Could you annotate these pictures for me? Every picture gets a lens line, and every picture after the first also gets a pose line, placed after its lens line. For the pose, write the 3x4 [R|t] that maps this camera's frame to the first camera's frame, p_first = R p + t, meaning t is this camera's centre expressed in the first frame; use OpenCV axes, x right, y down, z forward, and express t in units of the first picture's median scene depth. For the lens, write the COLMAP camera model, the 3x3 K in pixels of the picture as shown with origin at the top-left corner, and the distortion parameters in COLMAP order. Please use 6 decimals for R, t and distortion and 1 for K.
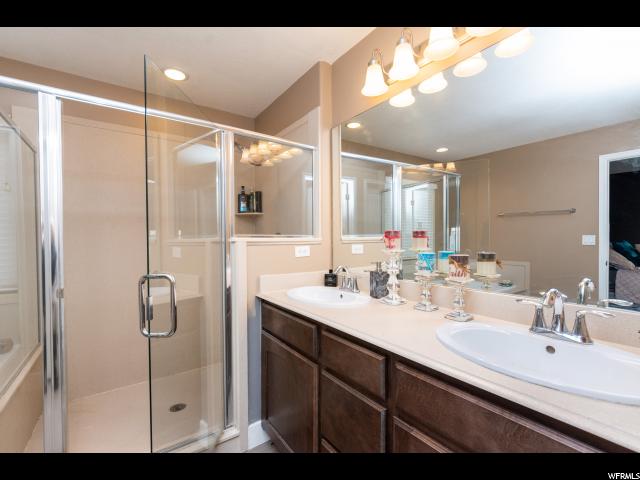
lens RADIAL K [[280.1, 0, 320.0], [0, 280.1, 240.0], [0, 0, 1]] dist [-0.000698, -0.000065]
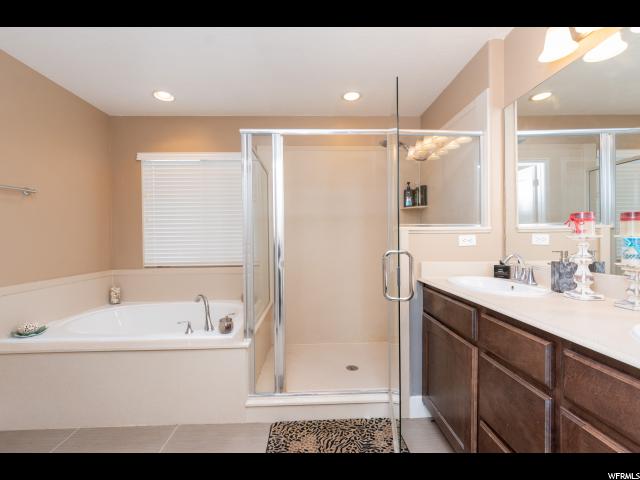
lens RADIAL K [[293.9, 0, 320.0], [0, 293.9, 240.0], [0, 0, 1]] dist [-0.011656, 0.000537]
pose [[0.831869, -0.005086, -0.554948, 0.087166], [-0.003253, 0.999896, -0.014040, 0.062317], [0.554962, 0.013484, 0.831766, -0.153856]]
